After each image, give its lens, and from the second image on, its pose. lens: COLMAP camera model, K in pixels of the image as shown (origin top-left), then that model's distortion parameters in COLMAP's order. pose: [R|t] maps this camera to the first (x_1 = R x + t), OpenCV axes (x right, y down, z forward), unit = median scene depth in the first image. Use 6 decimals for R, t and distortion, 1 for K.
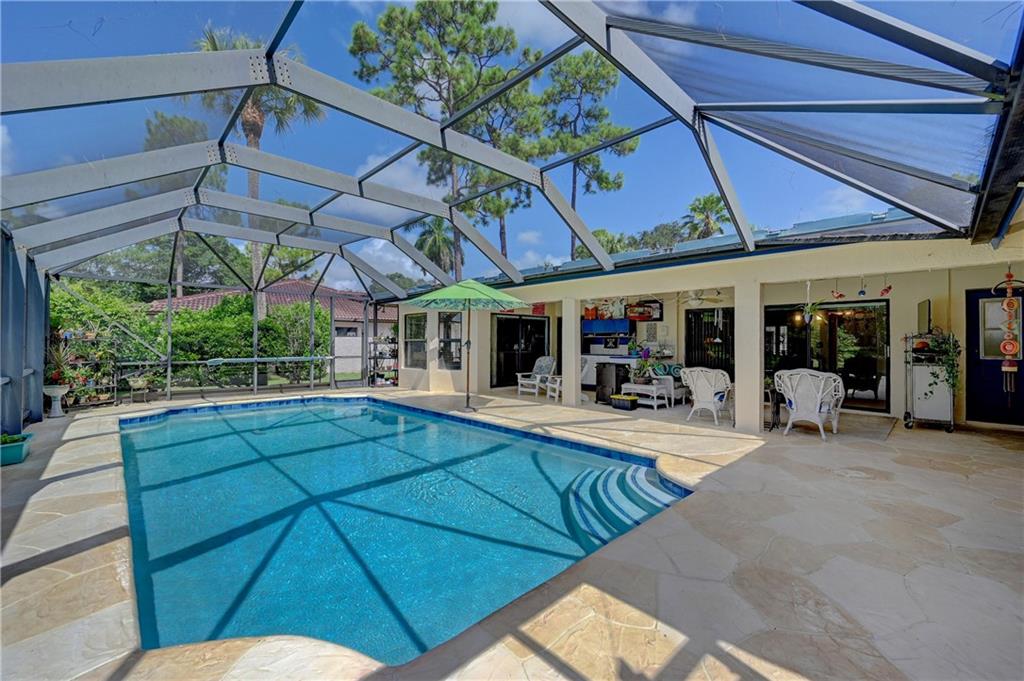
lens RADIAL K [[402.9, 0, 509.0], [0, 402.9, 347.0], [0, 0, 1]] dist [0.000165, 0.000665]
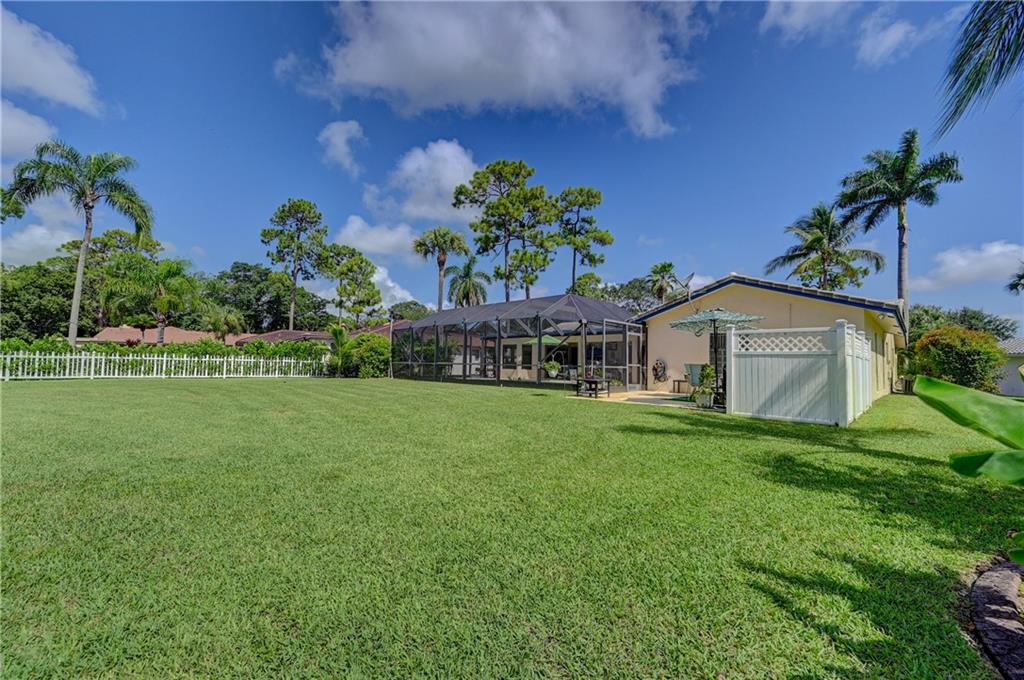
lens RADIAL K [[402.9, 0, 512.3], [0, 402.9, 341.9], [0, 0, 1]] dist [0.000165, 0.000665]
pose [[0.999070, 0.019604, 0.038407, -0.142411], [-0.016942, 0.997511, -0.068452, 0.025663], [-0.039653, 0.067737, 0.996915, -0.571721]]
